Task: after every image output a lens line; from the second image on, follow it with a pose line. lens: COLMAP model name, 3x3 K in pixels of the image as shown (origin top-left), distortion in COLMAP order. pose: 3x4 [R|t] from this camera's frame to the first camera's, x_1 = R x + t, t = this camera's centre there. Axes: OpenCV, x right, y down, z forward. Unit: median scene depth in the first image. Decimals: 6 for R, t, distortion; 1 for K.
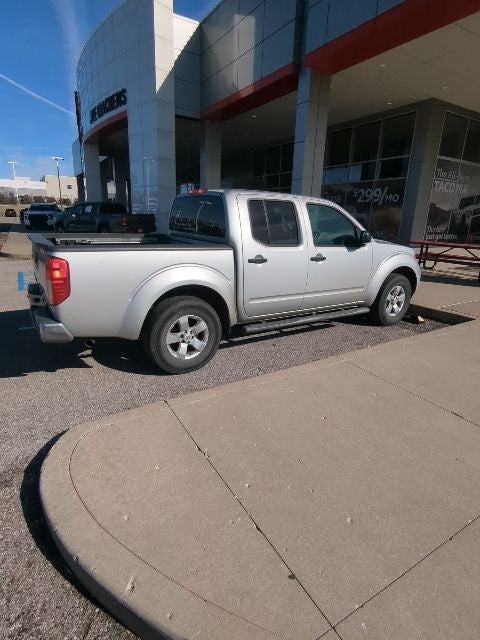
lens RADIAL K [[353.8, 0, 236.3], [0, 353.8, 317.3], [0, 0, 1]] dist [-0.001813, 0.003315]
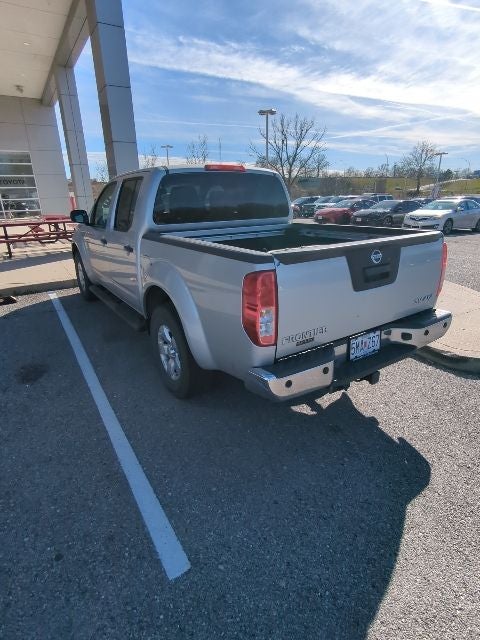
lens RADIAL K [[353.8, 0, 236.3], [0, 353.8, 317.3], [0, 0, 1]] dist [-0.001813, 0.003315]
pose [[-0.020829, -0.356458, 0.934079, -0.784519], [0.299100, 0.889271, 0.346028, -0.259352], [-0.953994, 0.286591, 0.088094, 0.804909]]
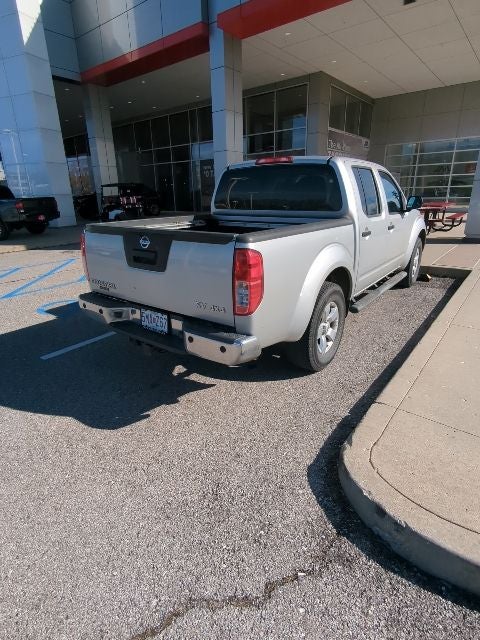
lens RADIAL K [[353.8, 0, 236.3], [0, 353.8, 317.3], [0, 0, 1]] dist [-0.001813, 0.003315]
pose [[0.933785, -0.164633, 0.317712, -0.427677], [0.145052, 0.985809, 0.084506, -0.052187], [-0.327116, -0.032826, 0.944414, 0.165591]]
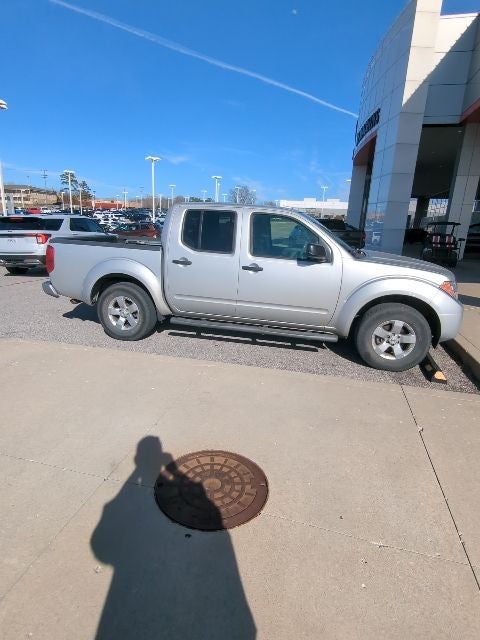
lens RADIAL K [[353.8, 0, 236.3], [0, 353.8, 317.3], [0, 0, 1]] dist [-0.001813, 0.003315]
pose [[0.698481, 0.184858, -0.691340, 0.738296], [-0.218157, 0.975081, 0.040318, -0.050967], [0.681565, 0.122659, 0.721404, 0.226083]]
